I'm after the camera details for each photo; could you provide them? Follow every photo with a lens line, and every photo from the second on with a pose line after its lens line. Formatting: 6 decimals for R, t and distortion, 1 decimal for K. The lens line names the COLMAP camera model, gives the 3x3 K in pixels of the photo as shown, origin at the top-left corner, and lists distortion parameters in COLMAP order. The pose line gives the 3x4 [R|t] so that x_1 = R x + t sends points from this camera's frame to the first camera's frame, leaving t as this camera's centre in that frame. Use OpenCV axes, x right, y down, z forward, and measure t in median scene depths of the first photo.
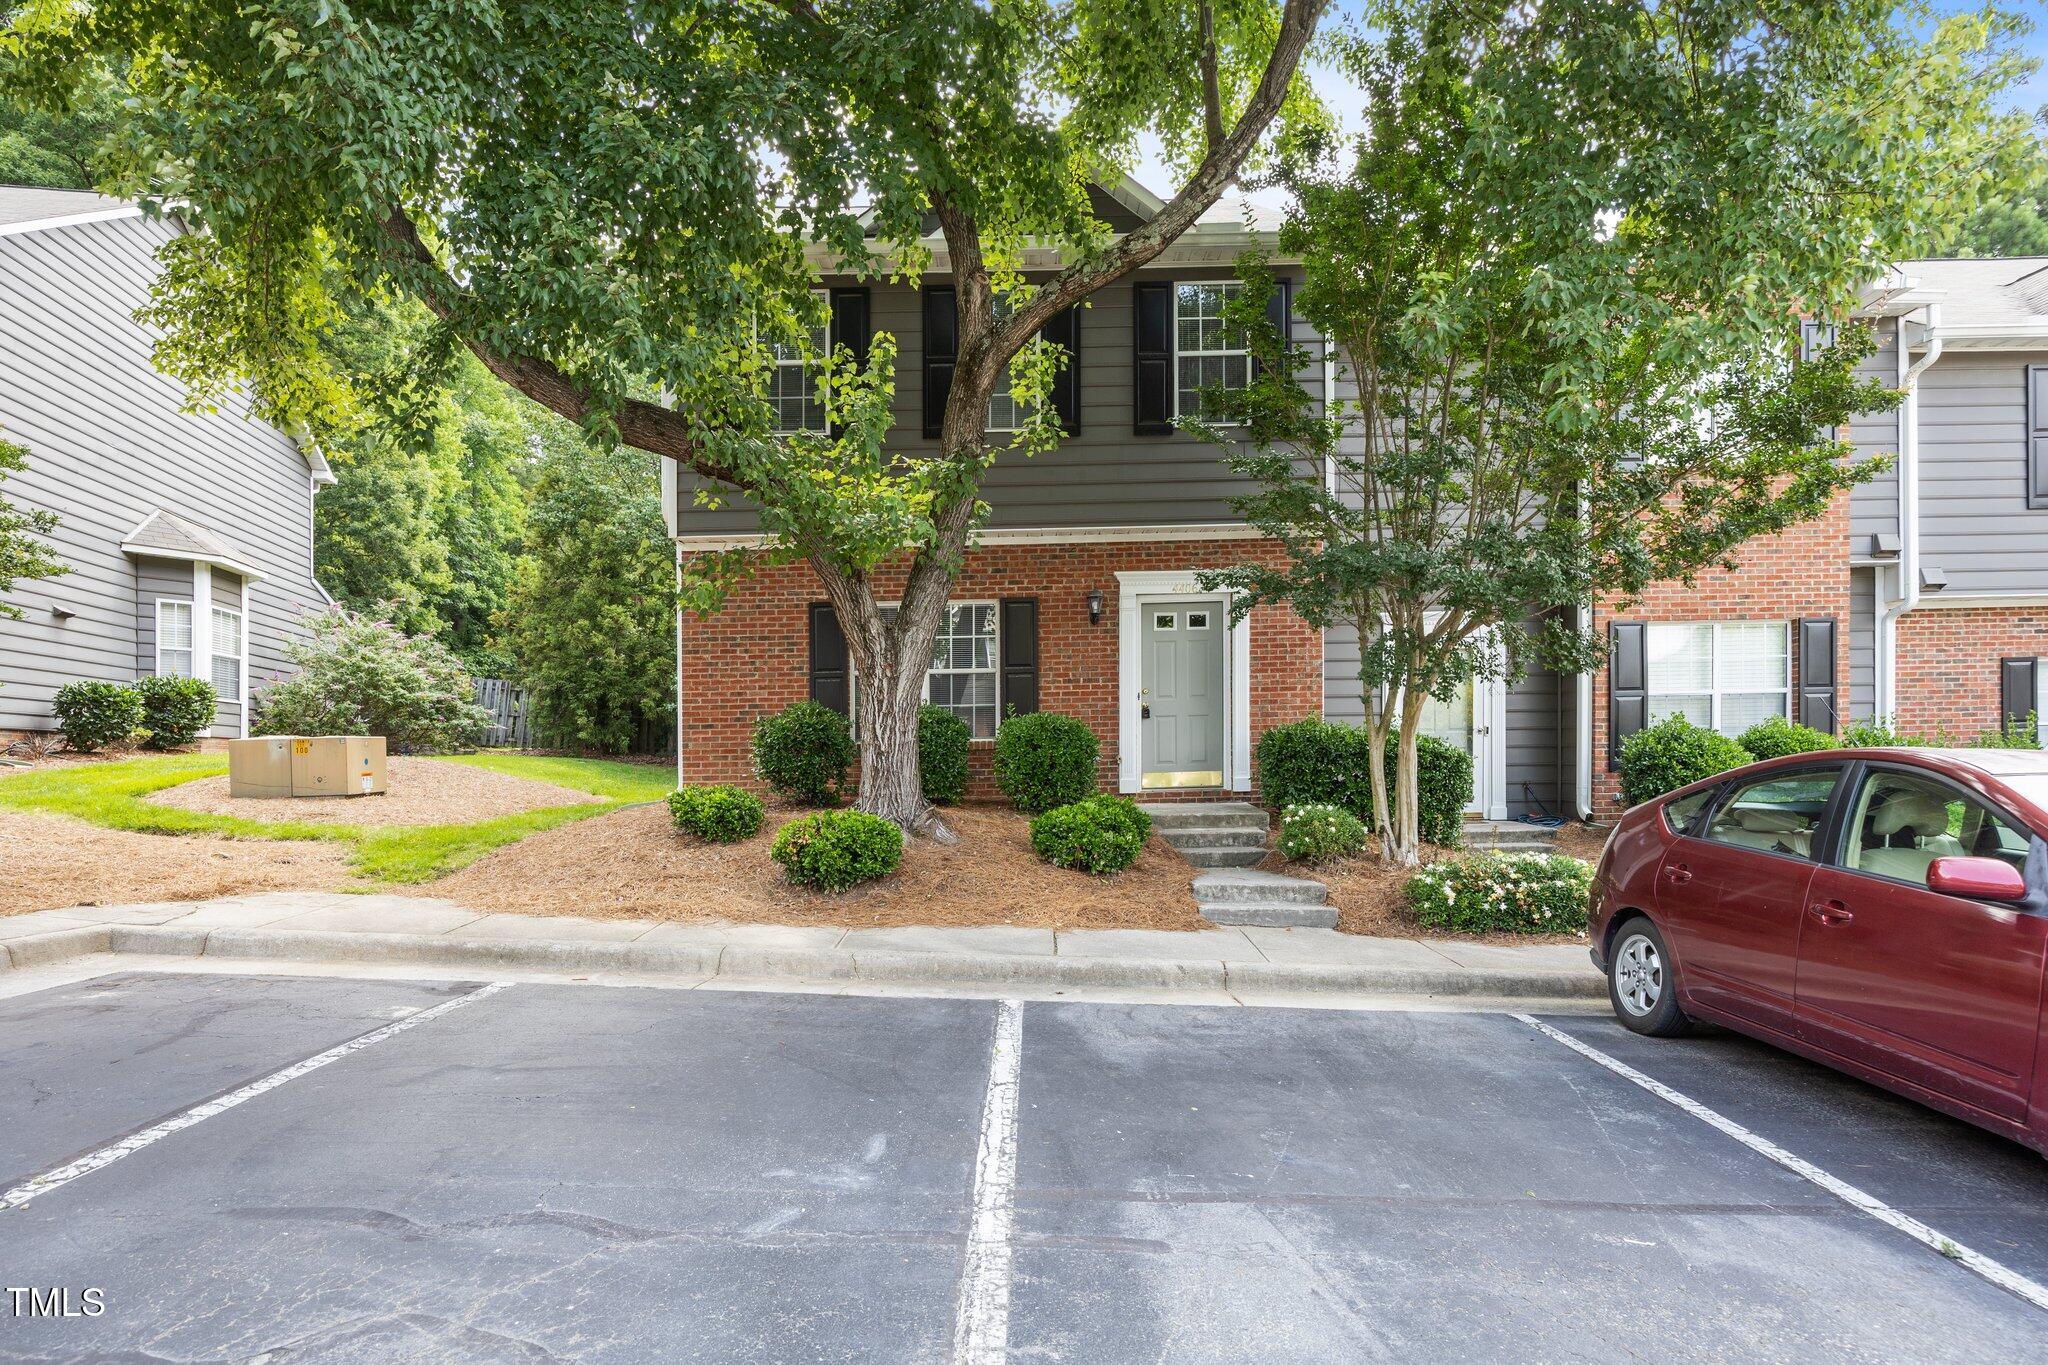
lens RADIAL K [[1127.3, 0, 1023.8], [0, 1127.3, 688.1], [0, 0, 1]] dist [-0.005871, -0.001131]
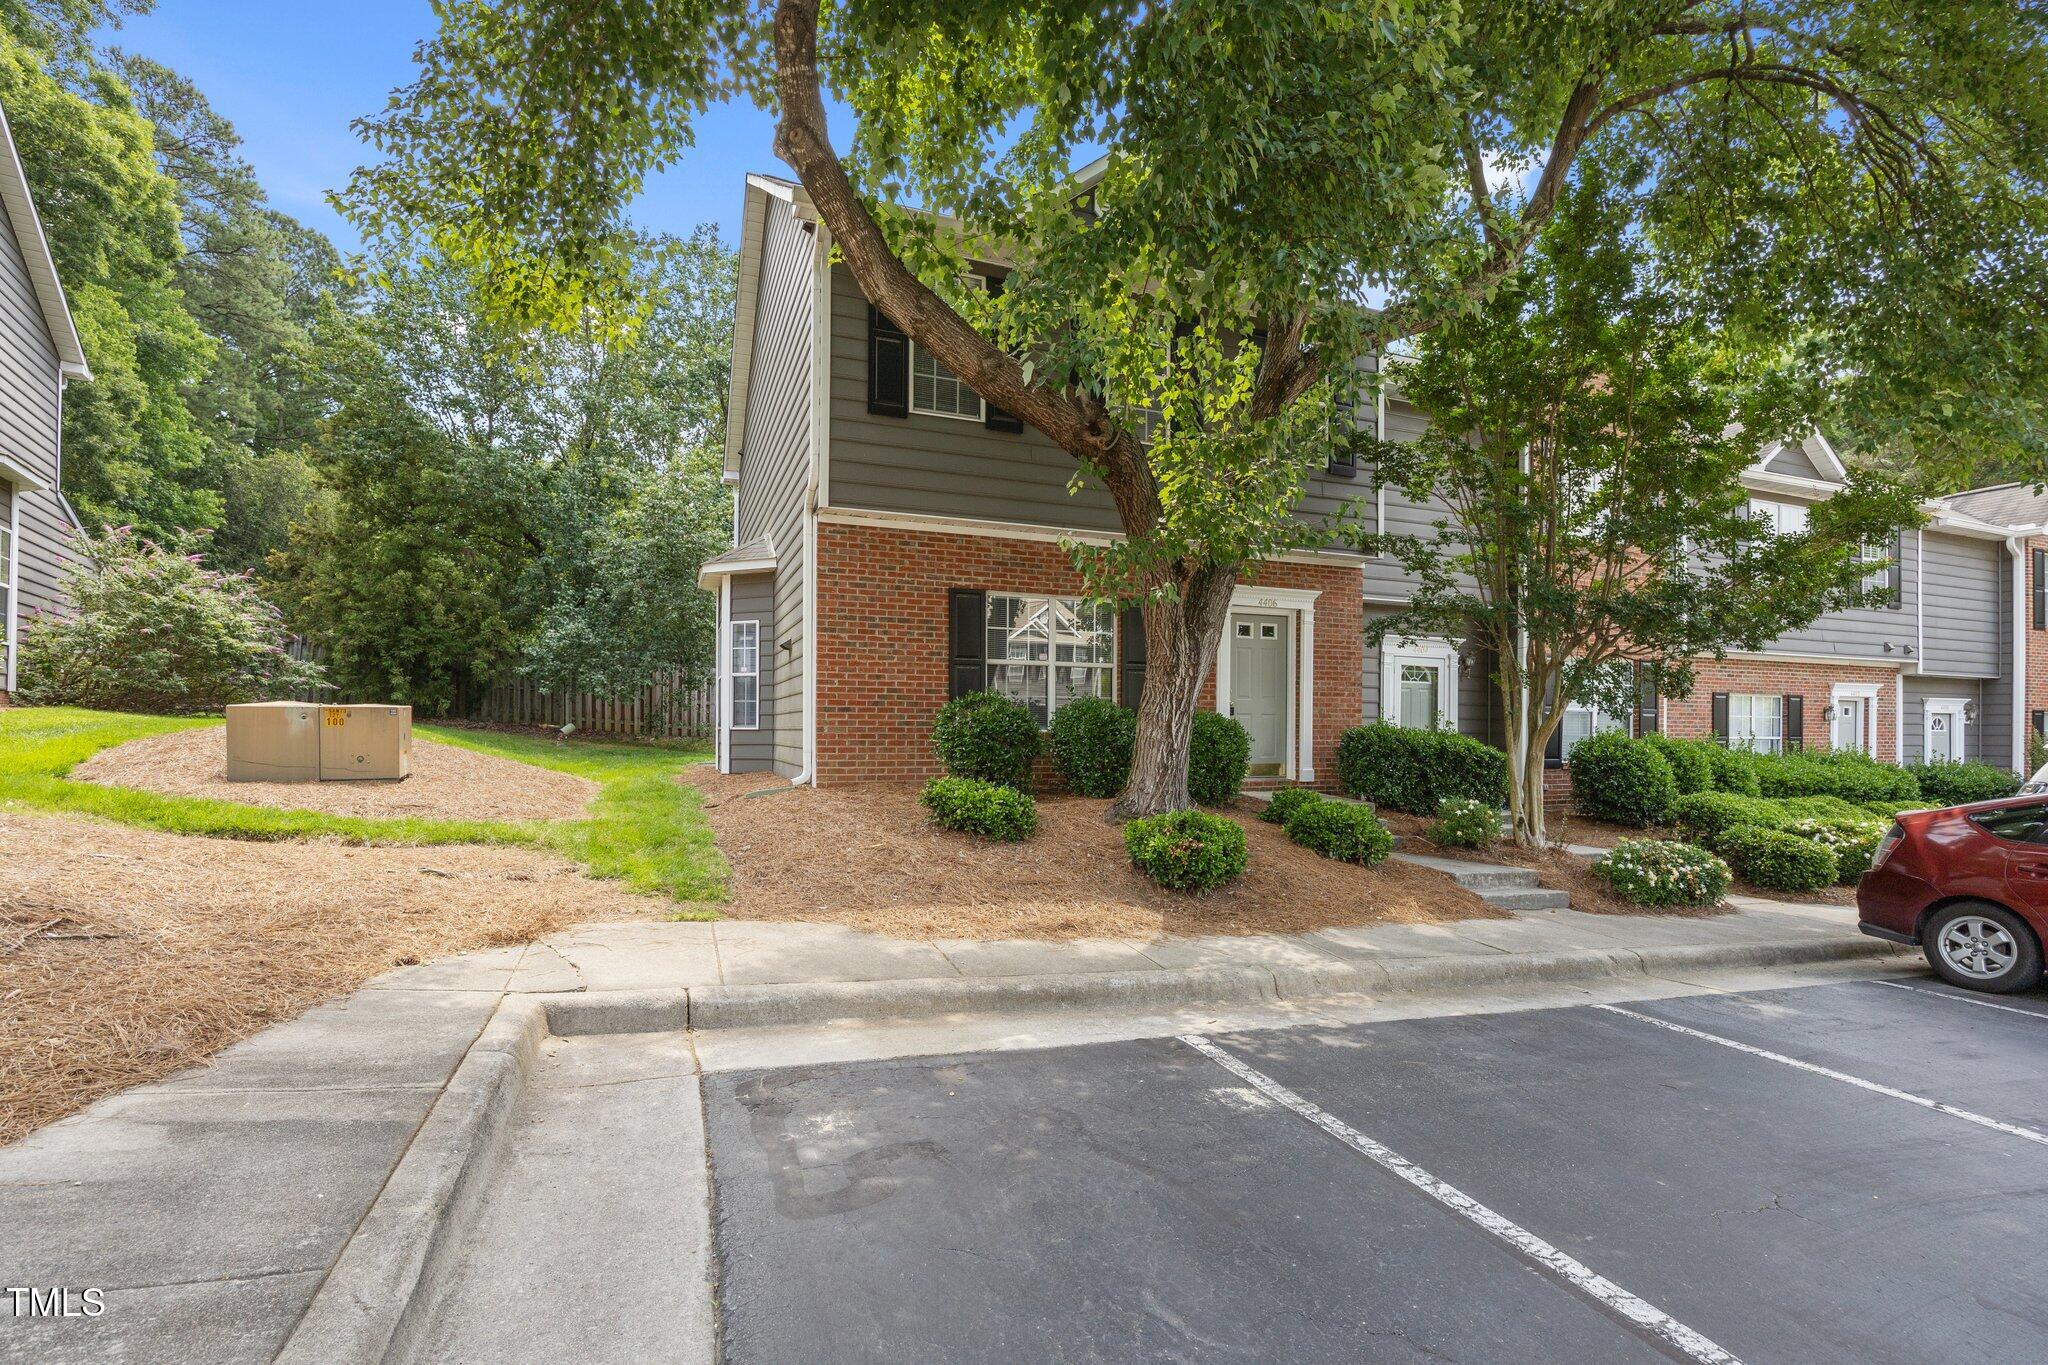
lens RADIAL K [[950.6, 0, 1024.6], [0, 950.6, 674.8], [0, 0, 1]] dist [-0.014021, 0.000829]
pose [[0.925700, 0.048040, 0.375196, -0.282732], [-0.051358, 0.998680, -0.001158, -0.001251], [-0.374756, -0.018197, 0.926945, 0.128066]]
